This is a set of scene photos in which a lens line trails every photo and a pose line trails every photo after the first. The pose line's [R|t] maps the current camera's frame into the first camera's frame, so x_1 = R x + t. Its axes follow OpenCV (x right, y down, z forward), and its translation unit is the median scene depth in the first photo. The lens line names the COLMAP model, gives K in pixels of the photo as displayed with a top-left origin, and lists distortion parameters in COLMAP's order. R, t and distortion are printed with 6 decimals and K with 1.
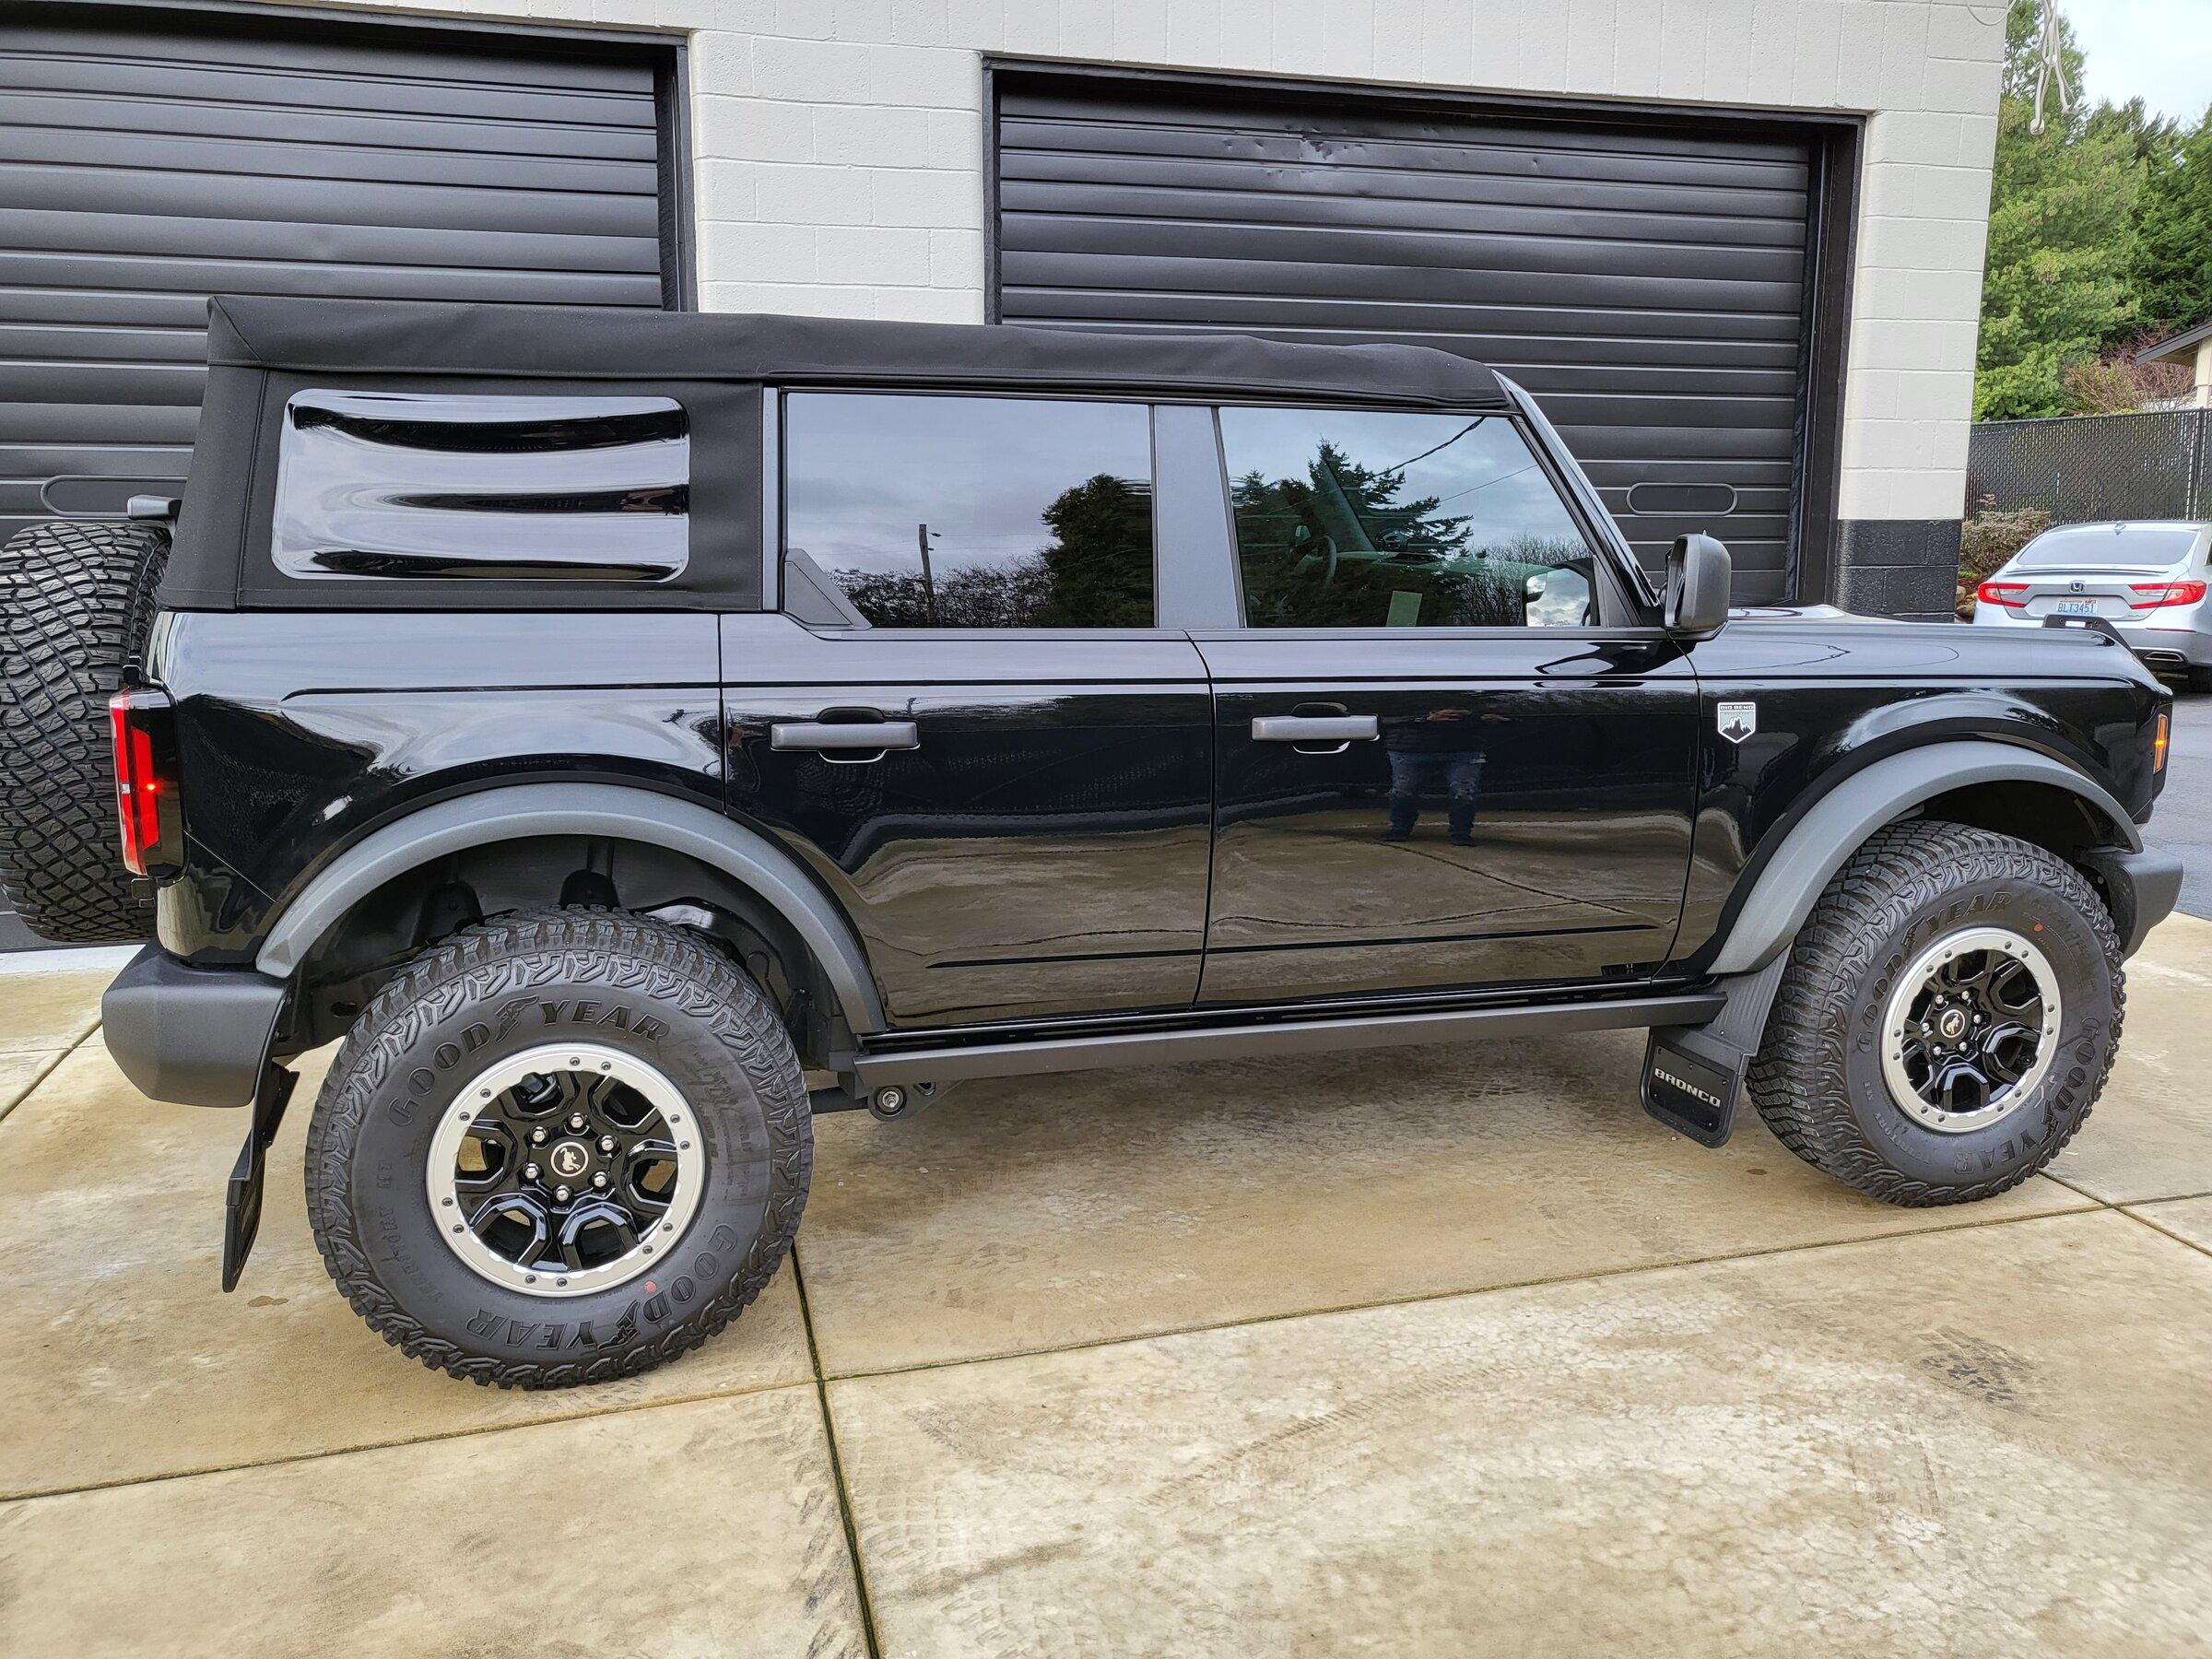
lens RADIAL K [[1723.3, 0, 1049.0], [0, 1723.3, 854.2], [0, 0, 1]] dist [-0.030143, 0.085022]
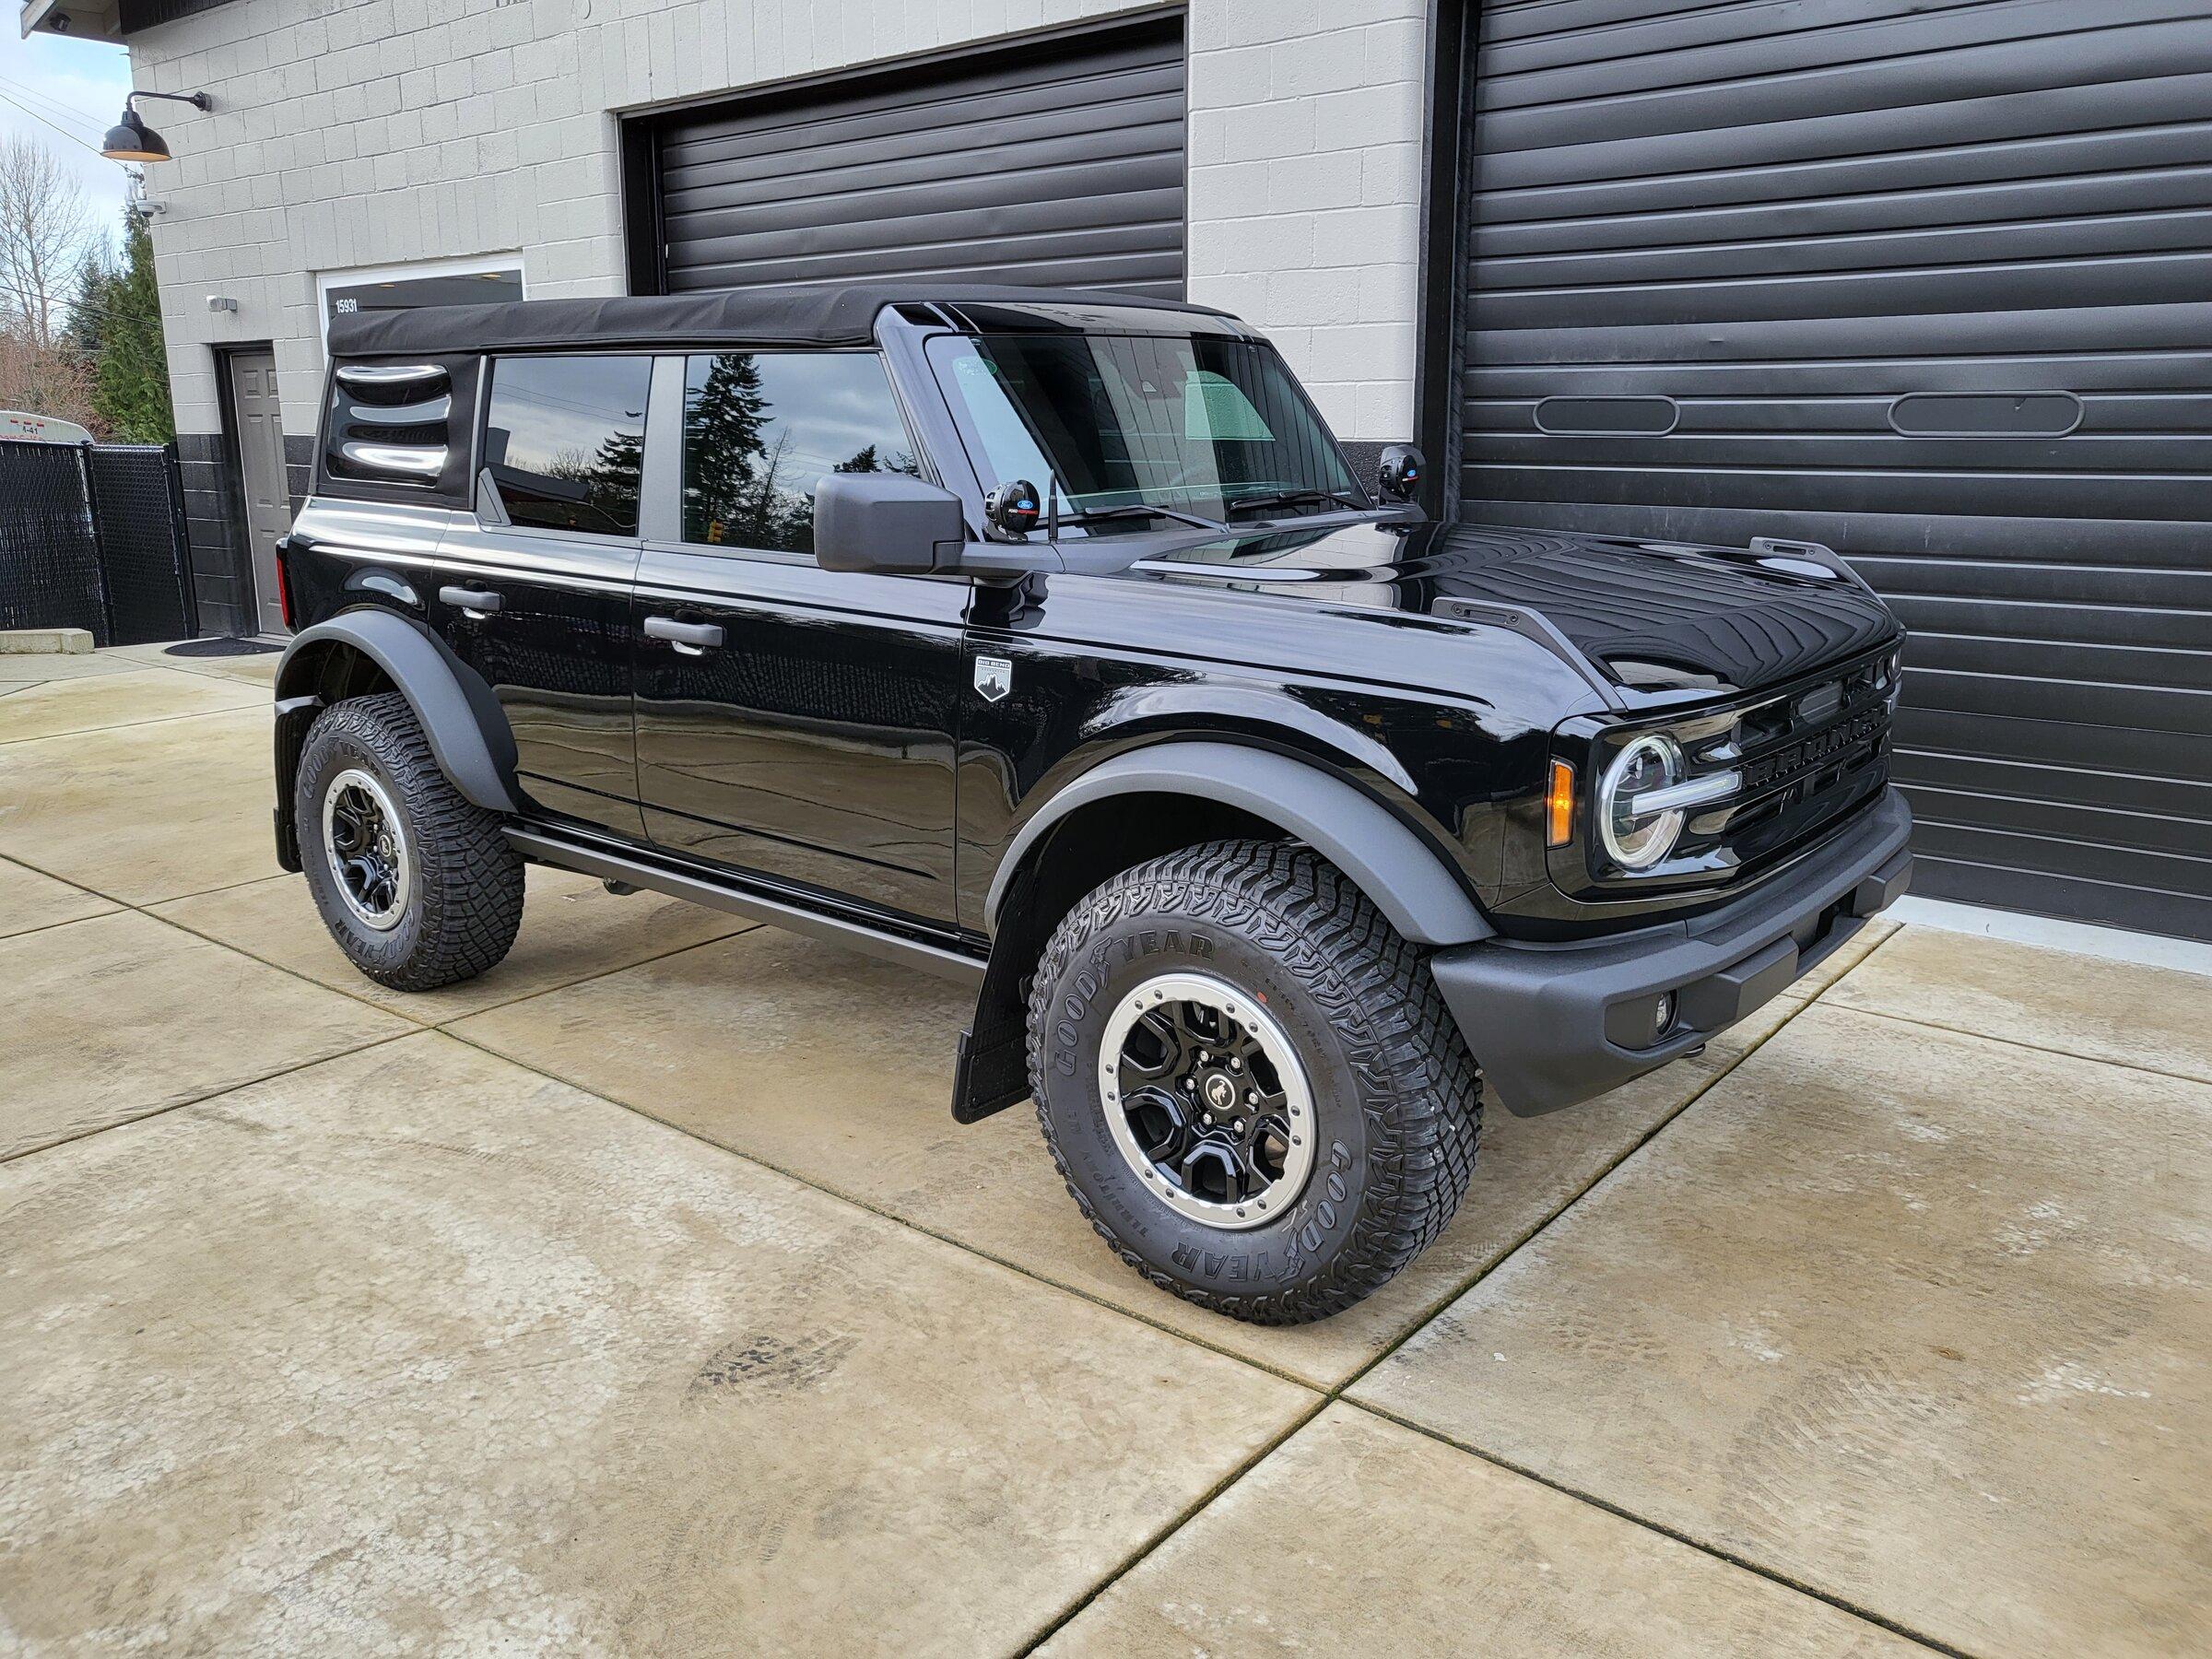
lens RADIAL K [[1696.9, 0, 1096.2], [0, 1696.9, 822.5], [0, 0, 1]] dist [-0.027182, 0.081657]
pose [[0.583957, 0.191989, -0.788755, 1.275623], [-0.157973, 0.979932, 0.121568, -0.132295], [0.796266, 0.053612, 0.602567, 0.541571]]
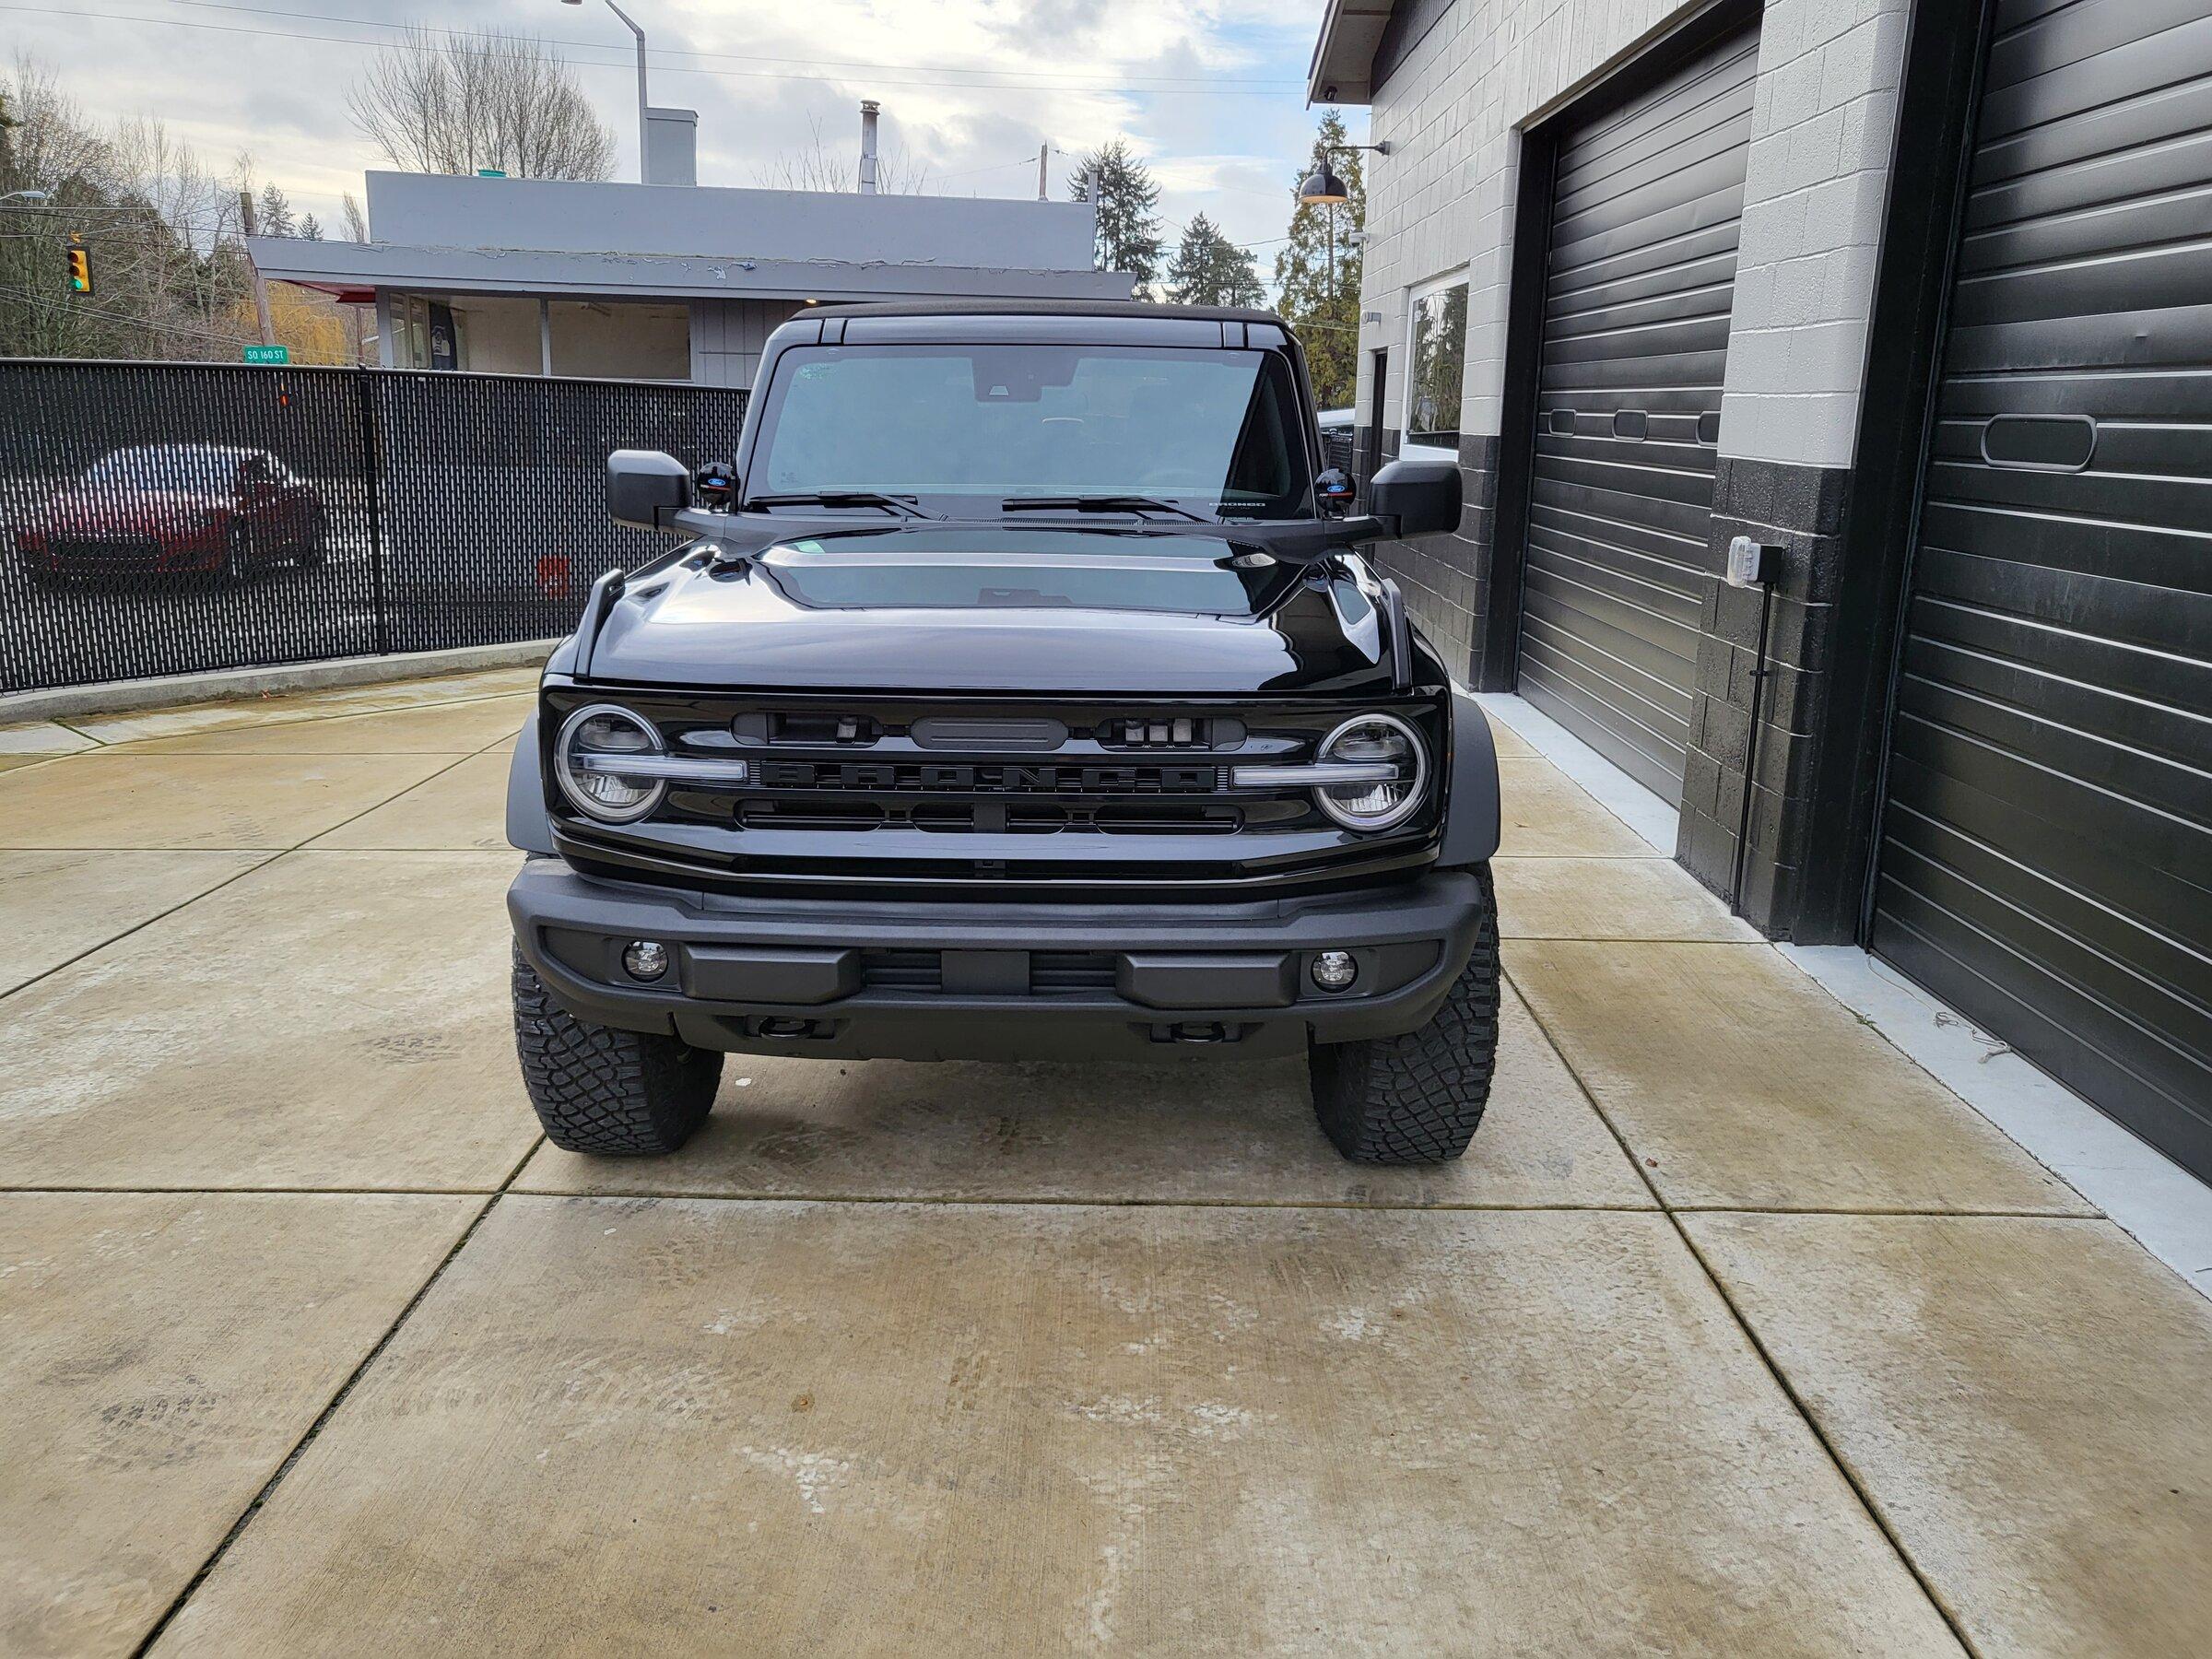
lens RADIAL K [[1696.9, 0, 1096.2], [0, 1696.9, 822.5], [0, 0, 1]] dist [-0.027182, 0.081657]
pose [[-0.257137, 0.231331, -0.938279, 1.580844], [-0.210808, 0.934116, 0.288077, -0.371348], [0.943102, 0.271871, -0.191430, 1.672684]]
